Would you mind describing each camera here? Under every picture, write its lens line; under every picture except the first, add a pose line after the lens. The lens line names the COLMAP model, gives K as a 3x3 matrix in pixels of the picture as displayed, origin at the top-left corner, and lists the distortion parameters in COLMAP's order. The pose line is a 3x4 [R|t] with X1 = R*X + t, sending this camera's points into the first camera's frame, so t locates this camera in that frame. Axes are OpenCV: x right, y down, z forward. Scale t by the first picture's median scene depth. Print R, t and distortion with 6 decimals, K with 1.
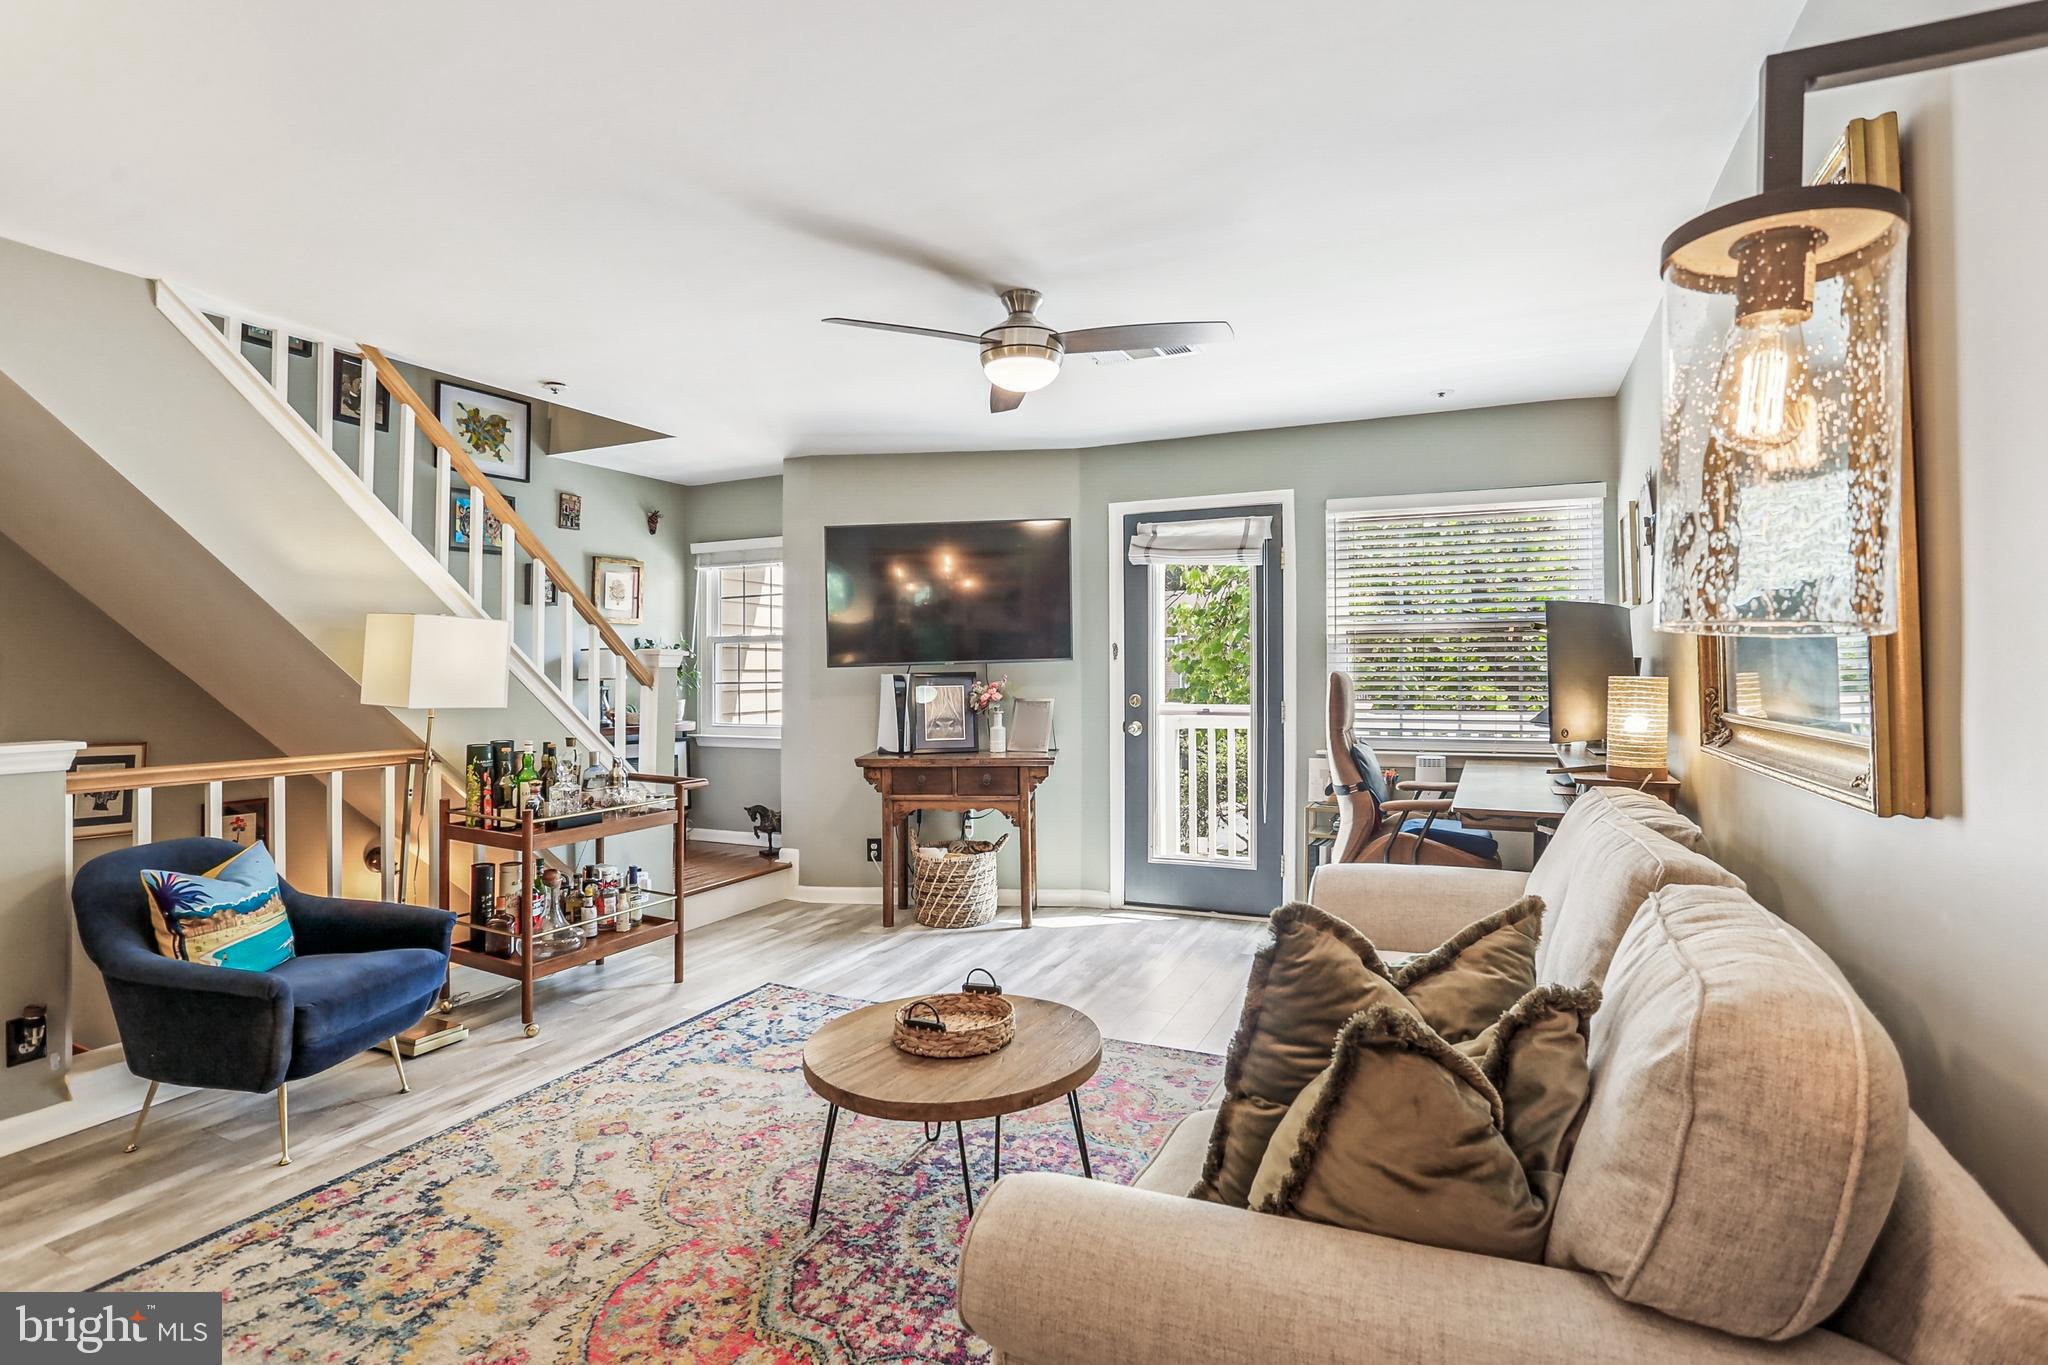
lens RADIAL K [[1017.5, 0, 1015.4], [0, 1017.5, 717.5], [0, 0, 1]] dist [-0.052336, 0.022912]
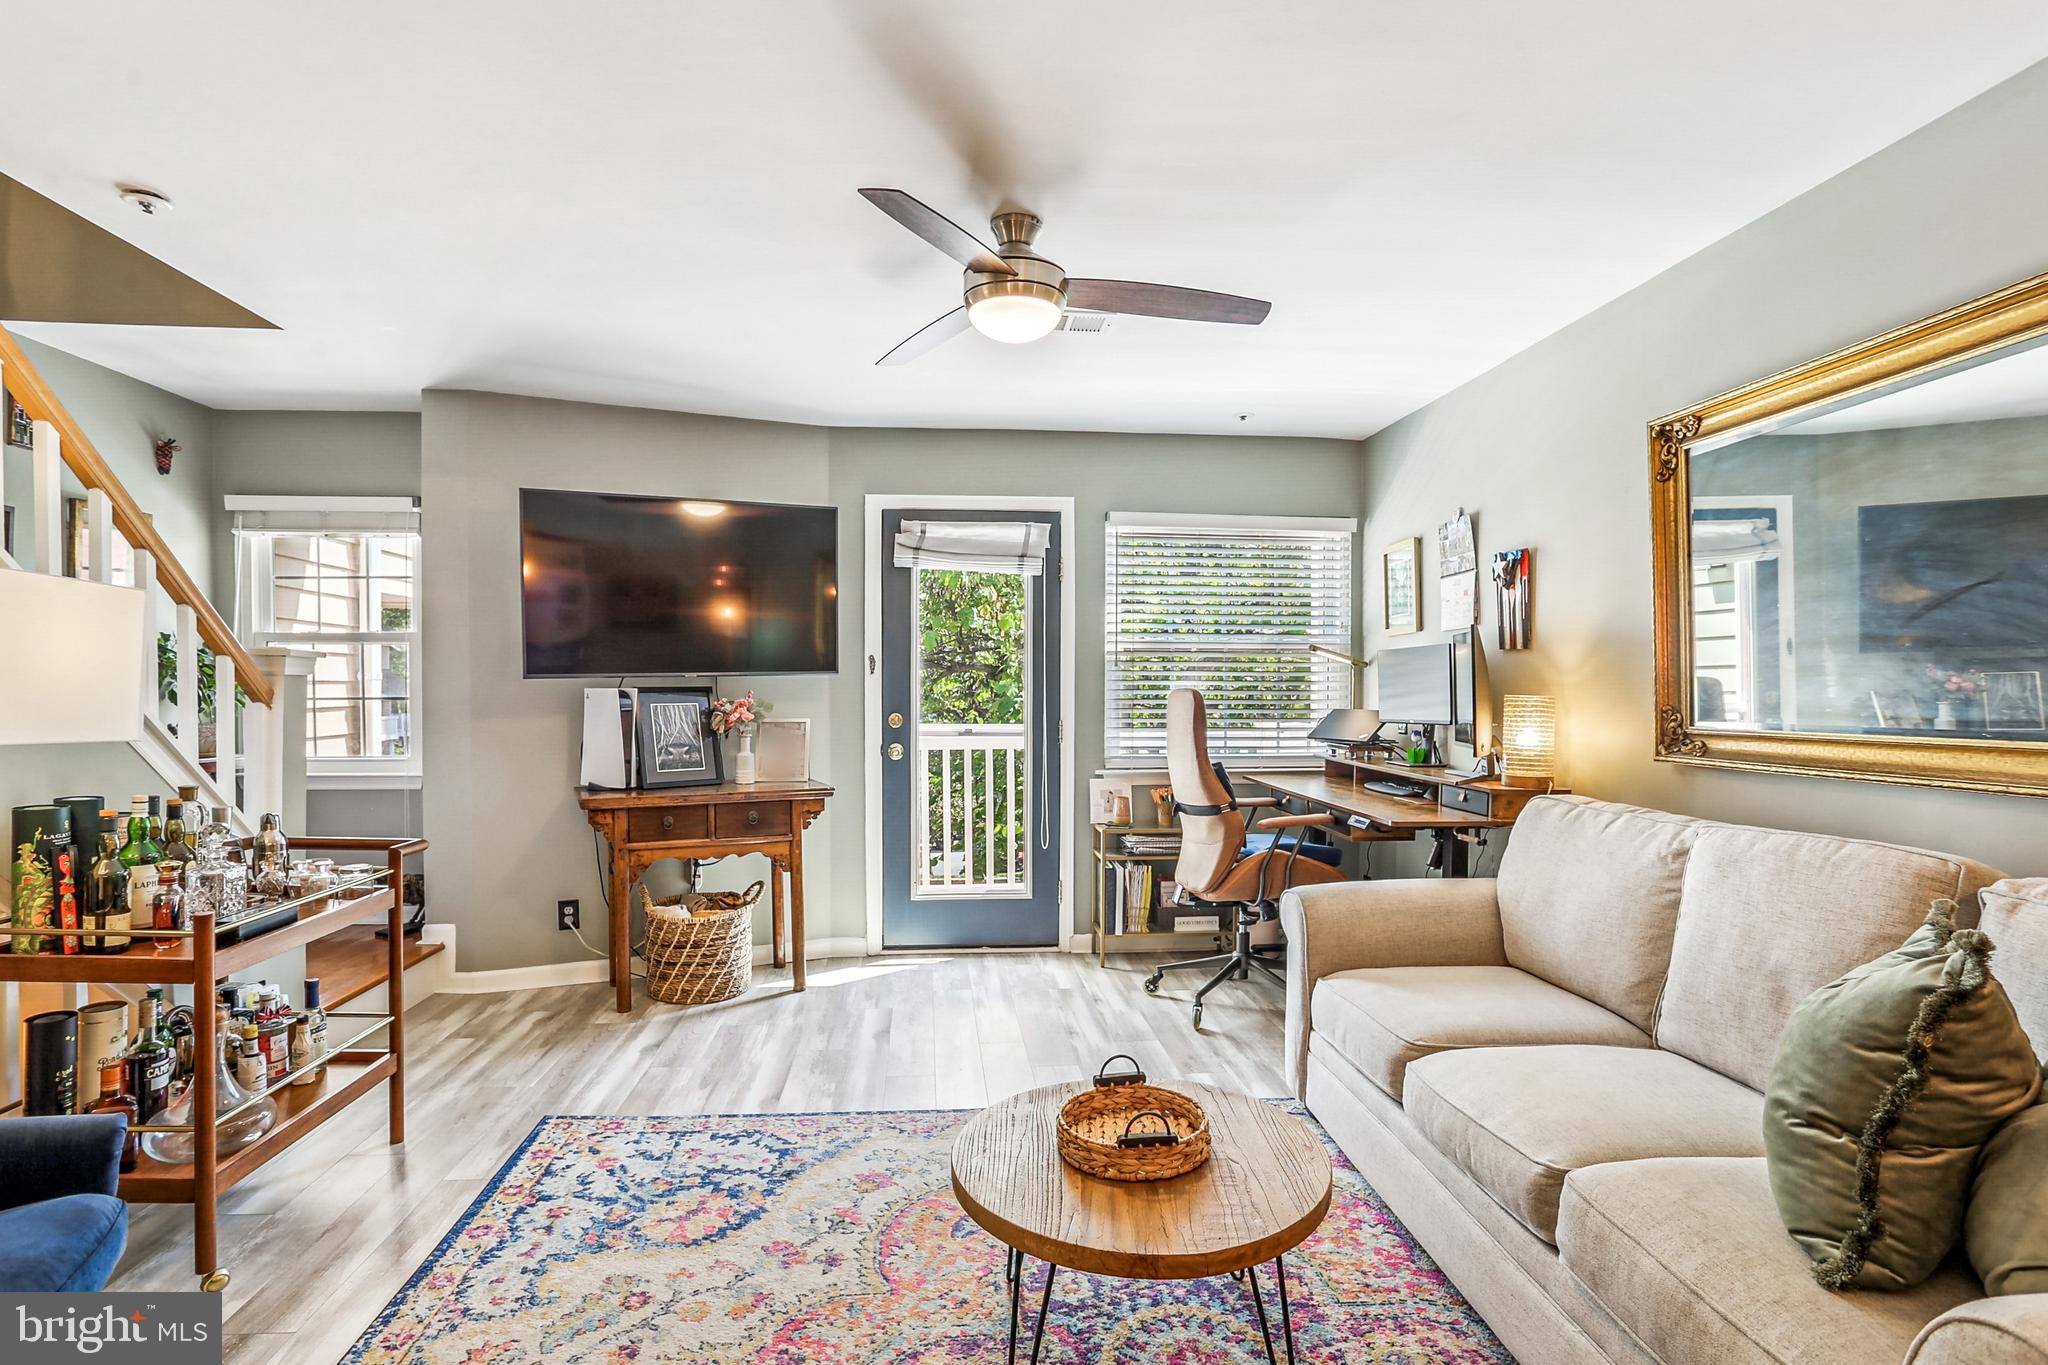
lens RADIAL K [[1017.5, 0, 1018.9], [0, 1017.5, 768.1], [0, 0, 1]] dist [-0.052336, 0.022912]
pose [[0.858902, -0.029992, 0.511262, -0.261080], [0.014811, 0.999321, 0.033741, -0.003396], [-0.511926, -0.021408, 0.858763, 0.185434]]
